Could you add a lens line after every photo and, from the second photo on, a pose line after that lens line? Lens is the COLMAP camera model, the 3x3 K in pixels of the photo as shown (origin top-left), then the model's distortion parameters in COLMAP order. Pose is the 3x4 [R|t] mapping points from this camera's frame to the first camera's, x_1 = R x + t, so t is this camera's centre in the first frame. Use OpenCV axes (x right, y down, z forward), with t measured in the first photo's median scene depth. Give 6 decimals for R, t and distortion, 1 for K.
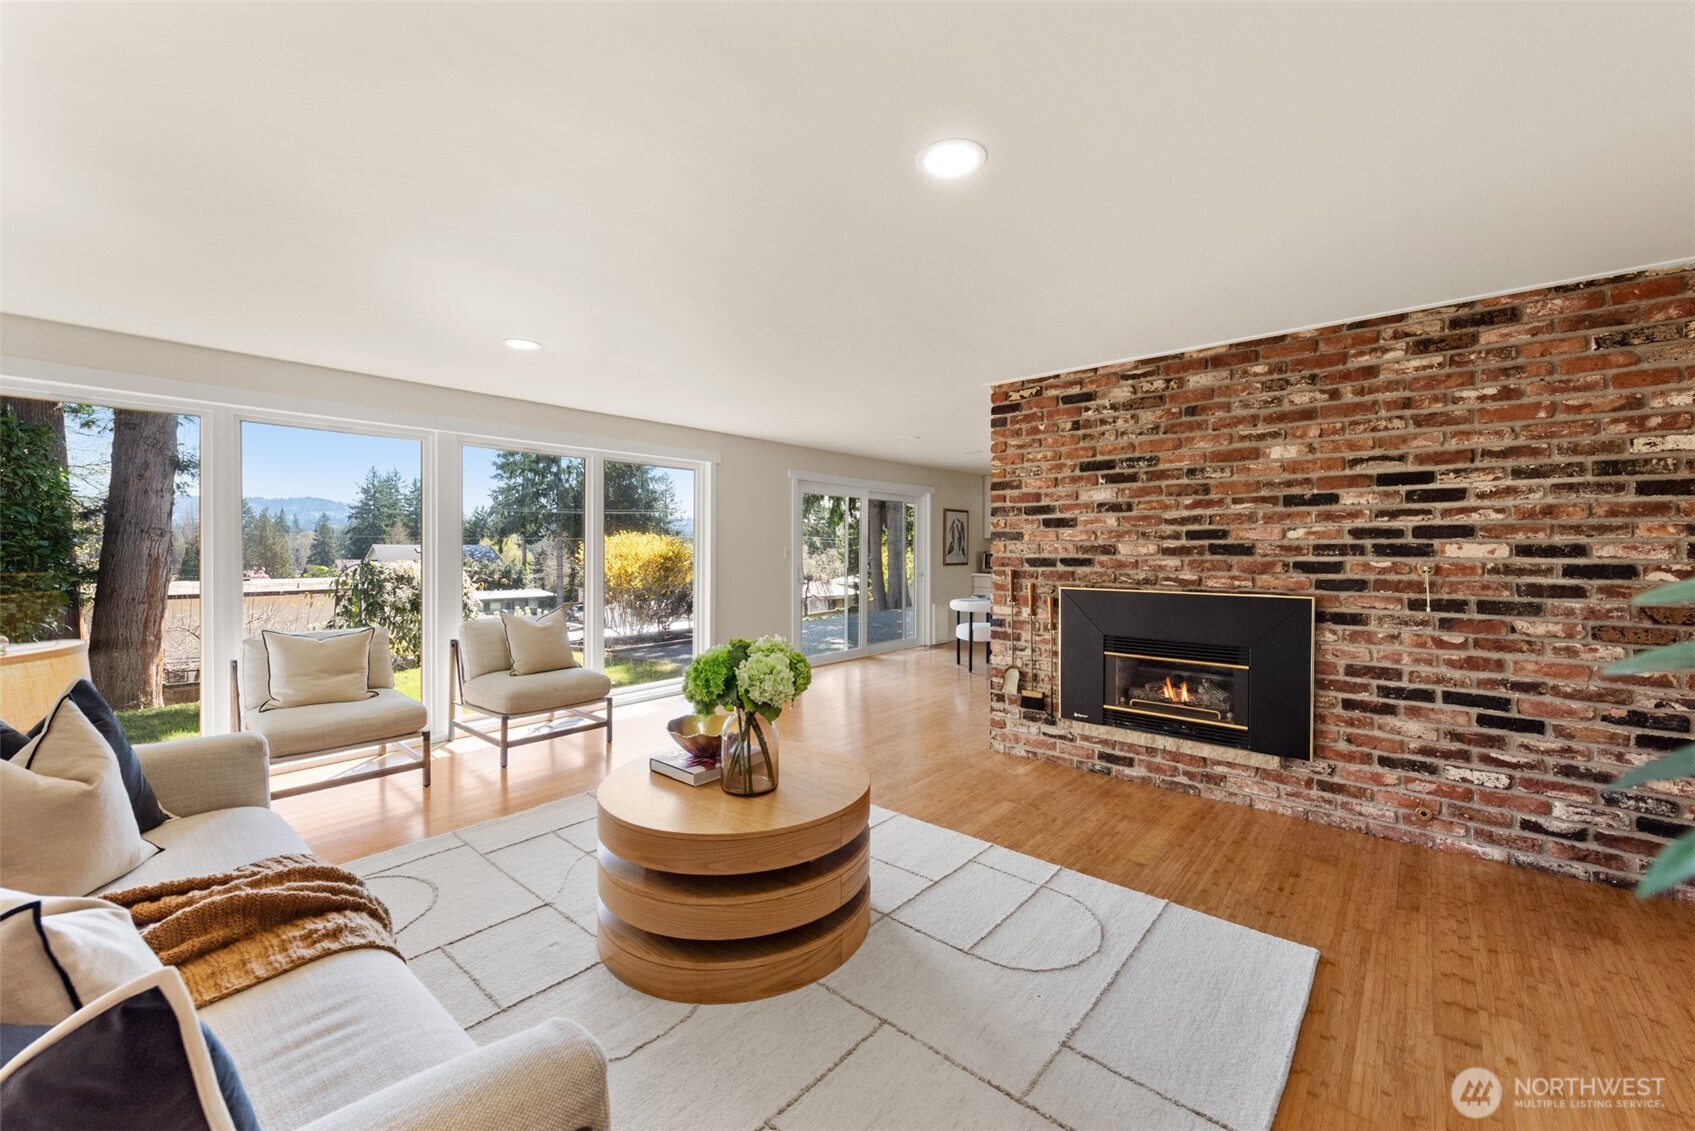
lens RADIAL K [[670.8, 0, 840.9], [0, 670.8, 575.7], [0, 0, 1]] dist [0.016807, 0.000003]
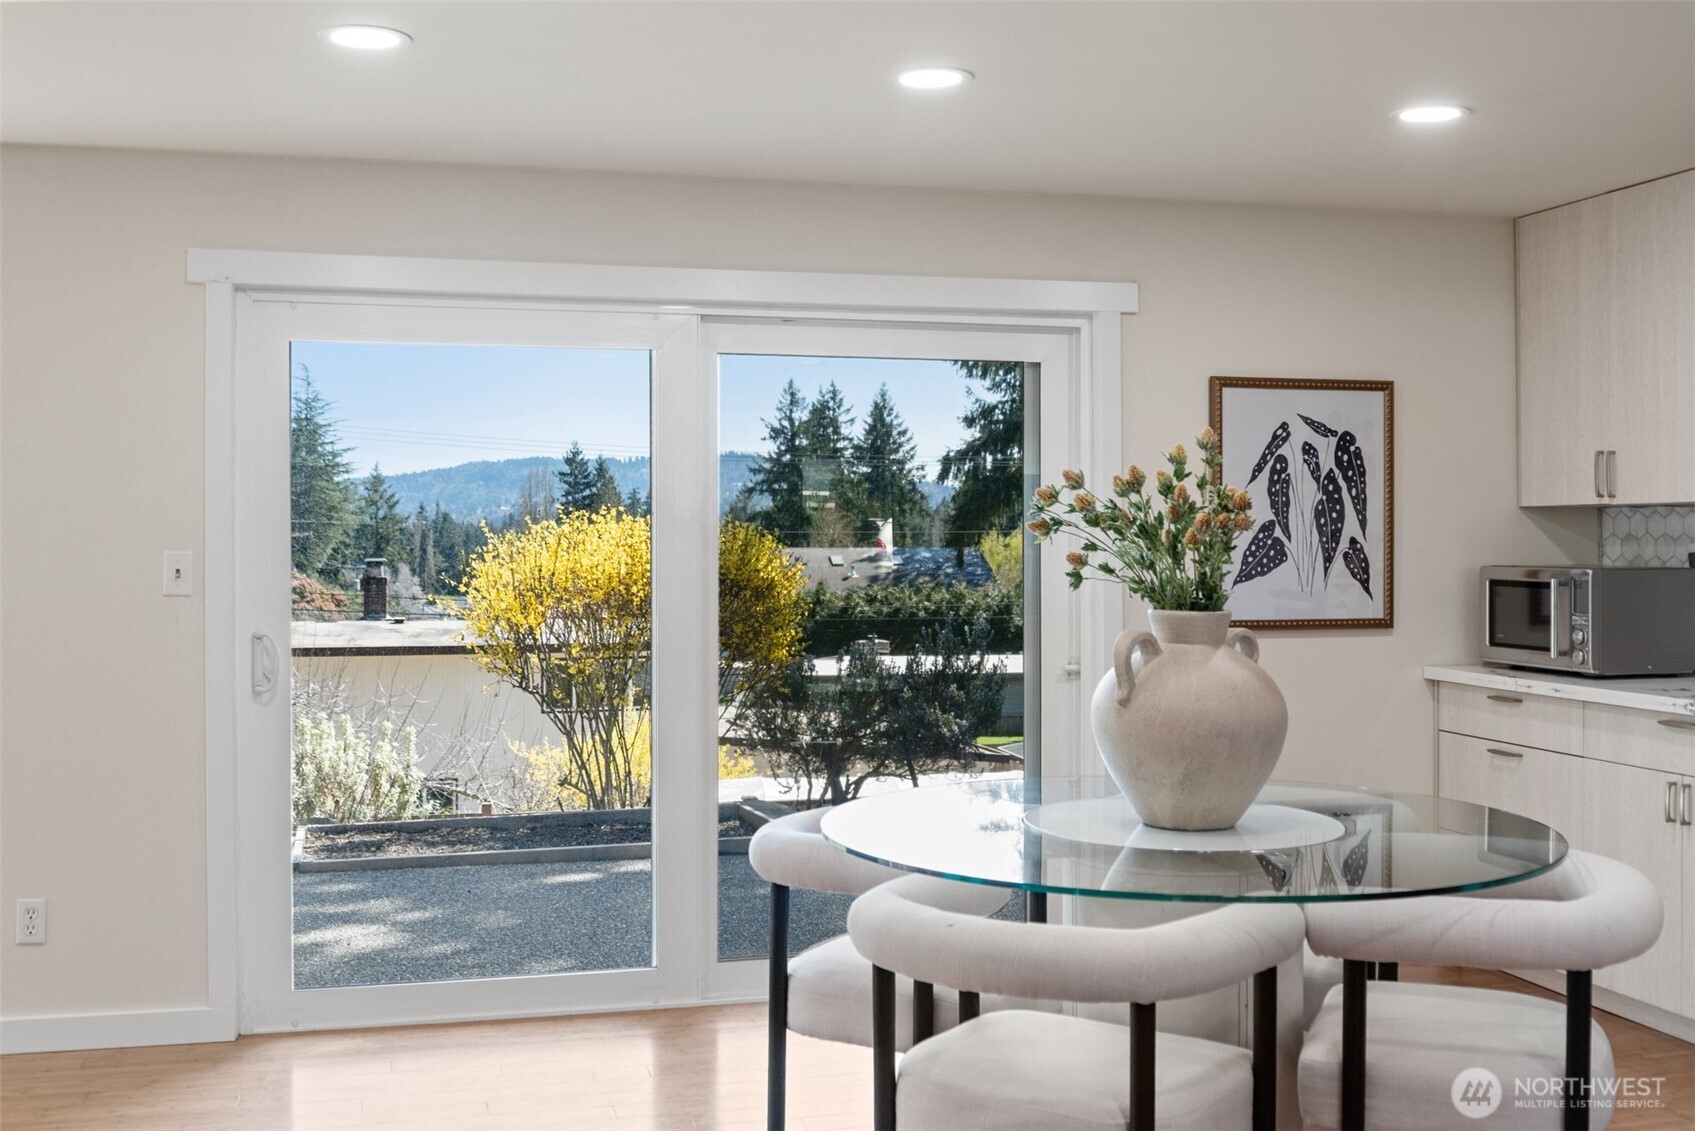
lens RADIAL K [[1764.6, 0, 847.5], [0, 1764.6, 565.5], [0, 0, 1]] dist [-0.011461, -0.043675]
pose [[0.824415, -0.002222, -0.565982, 0.372994], [-0.016586, 0.999468, -0.028084, -0.015898], [0.565743, 0.032540, 0.823939, 0.415022]]
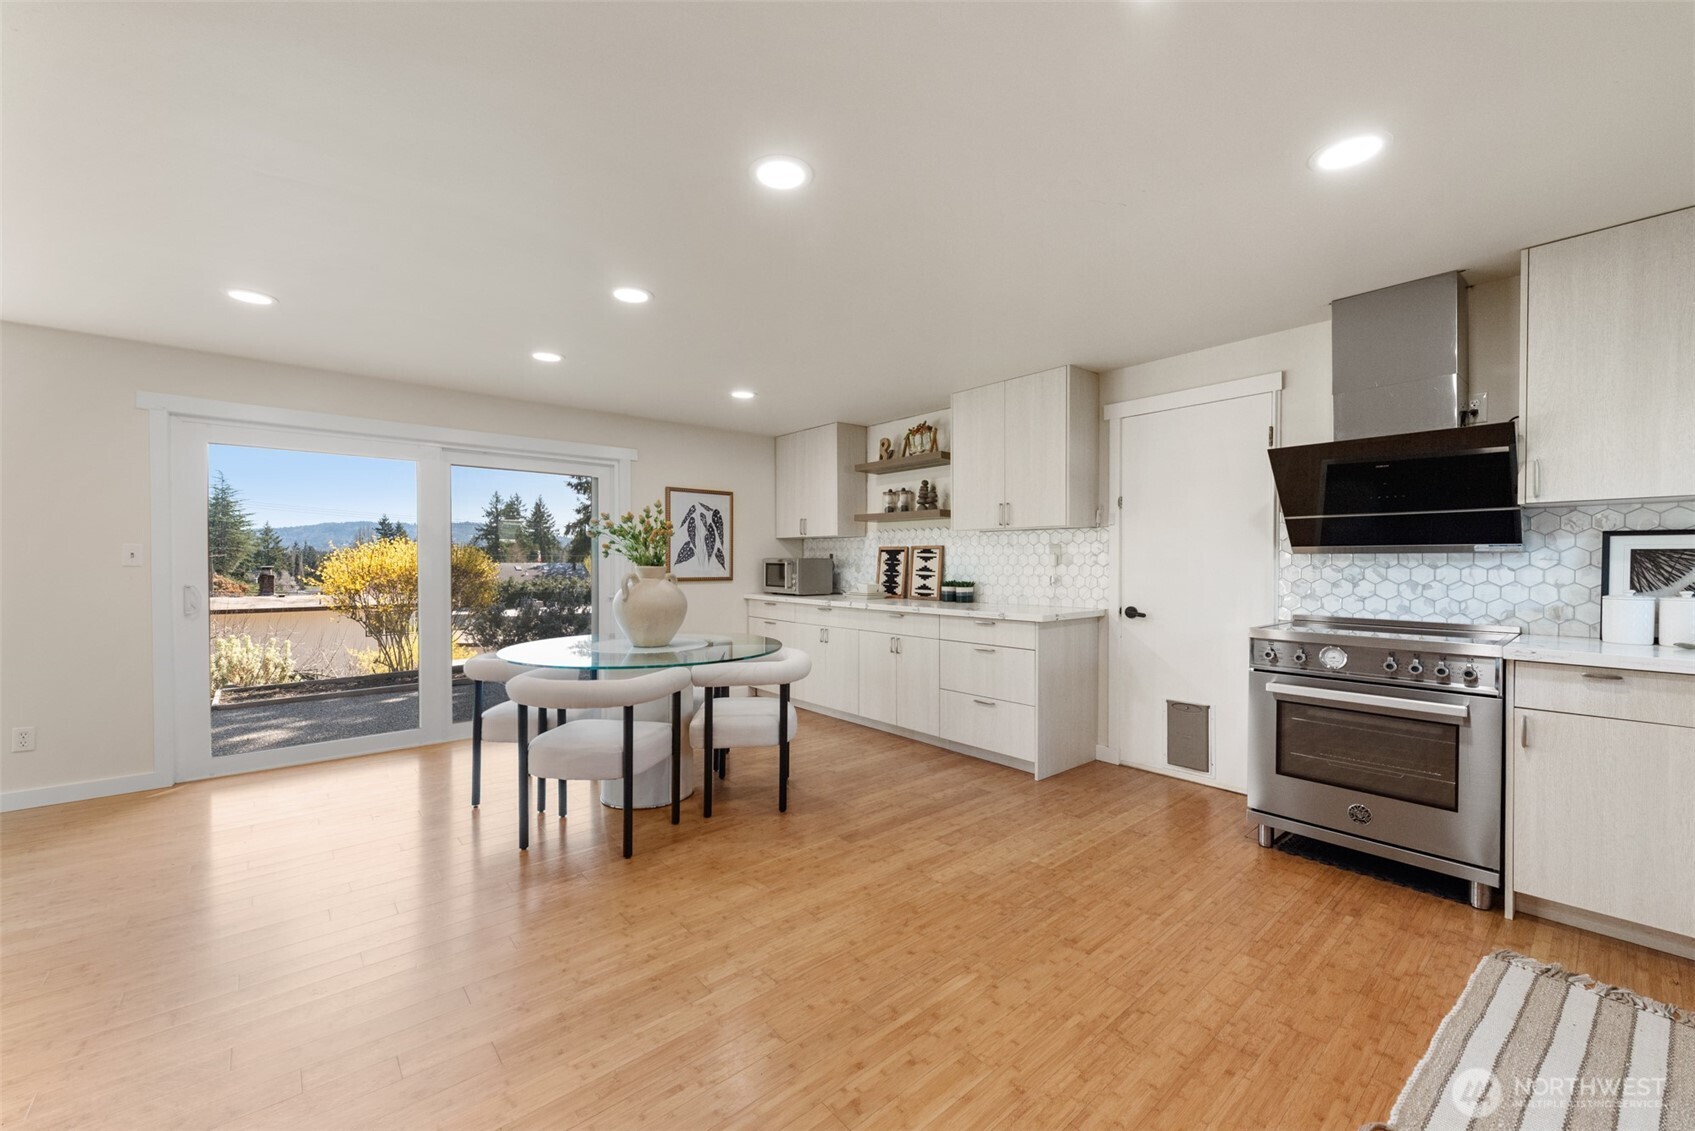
lens RADIAL K [[670.8, 0, 840.9], [0, 670.8, 575.7], [0, 0, 1]] dist [0.016807, 0.000003]
pose [[0.986925, -0.001882, -0.161168, 0.389791], [-0.002272, 0.999670, -0.025586, -0.003410], [0.161163, 0.025617, 0.986595, 0.403517]]
